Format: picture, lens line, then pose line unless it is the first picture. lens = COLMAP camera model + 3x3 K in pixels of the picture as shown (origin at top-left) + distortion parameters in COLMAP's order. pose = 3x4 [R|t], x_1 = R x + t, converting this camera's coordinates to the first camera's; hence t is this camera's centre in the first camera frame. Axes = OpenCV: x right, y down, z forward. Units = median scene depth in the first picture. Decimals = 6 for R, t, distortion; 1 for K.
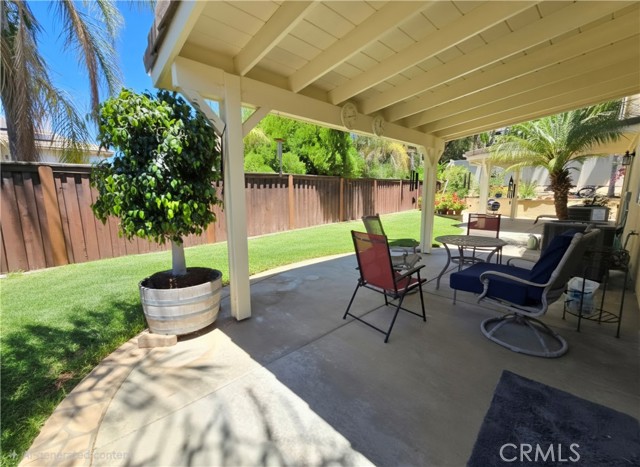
lens RADIAL K [[264.5, 0, 320.0], [0, 264.5, 233.5], [0, 0, 1]] dist [-0.000594, 0.000173]
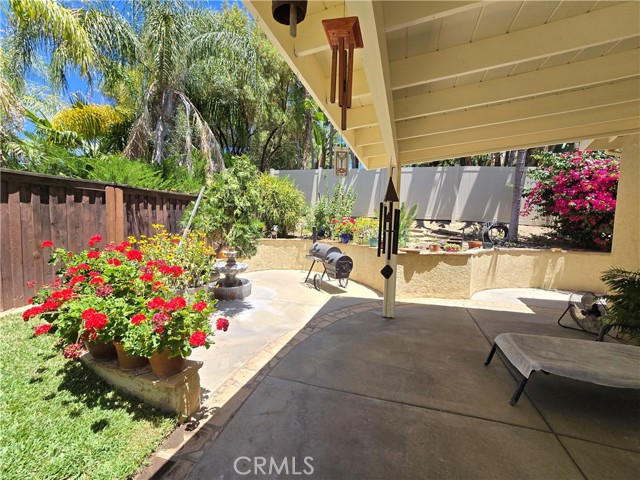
lens RADIAL K [[260.2, 0, 321.2], [0, 260.2, 240.6], [0, 0, 1]] dist [-0.001997, -0.000411]
pose [[0.871451, -0.012069, 0.490333, 2.140995], [0.050583, 0.996578, -0.065370, -0.564612], [-0.487867, 0.081769, 0.869080, 3.245645]]
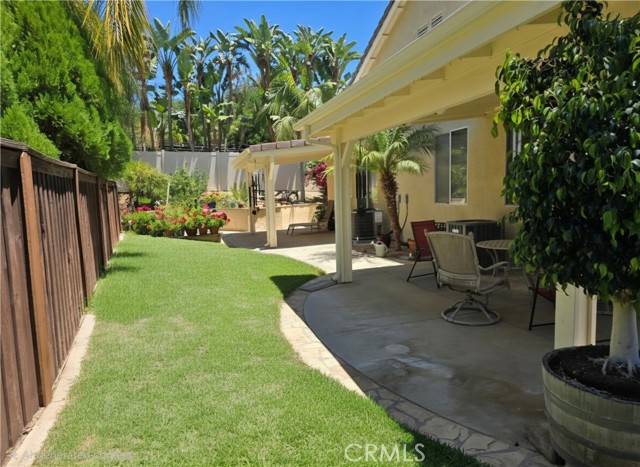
lens RADIAL K [[440.2, 0, 320.0], [0, 440.2, 233.5], [0, 0, 1]] dist [0.086813, -0.000563]
pose [[0.448326, -0.096718, 0.888622, -1.451709], [0.169763, 0.985248, 0.021586, -0.208634], [-0.877601, 0.141177, 0.458132, 0.999511]]
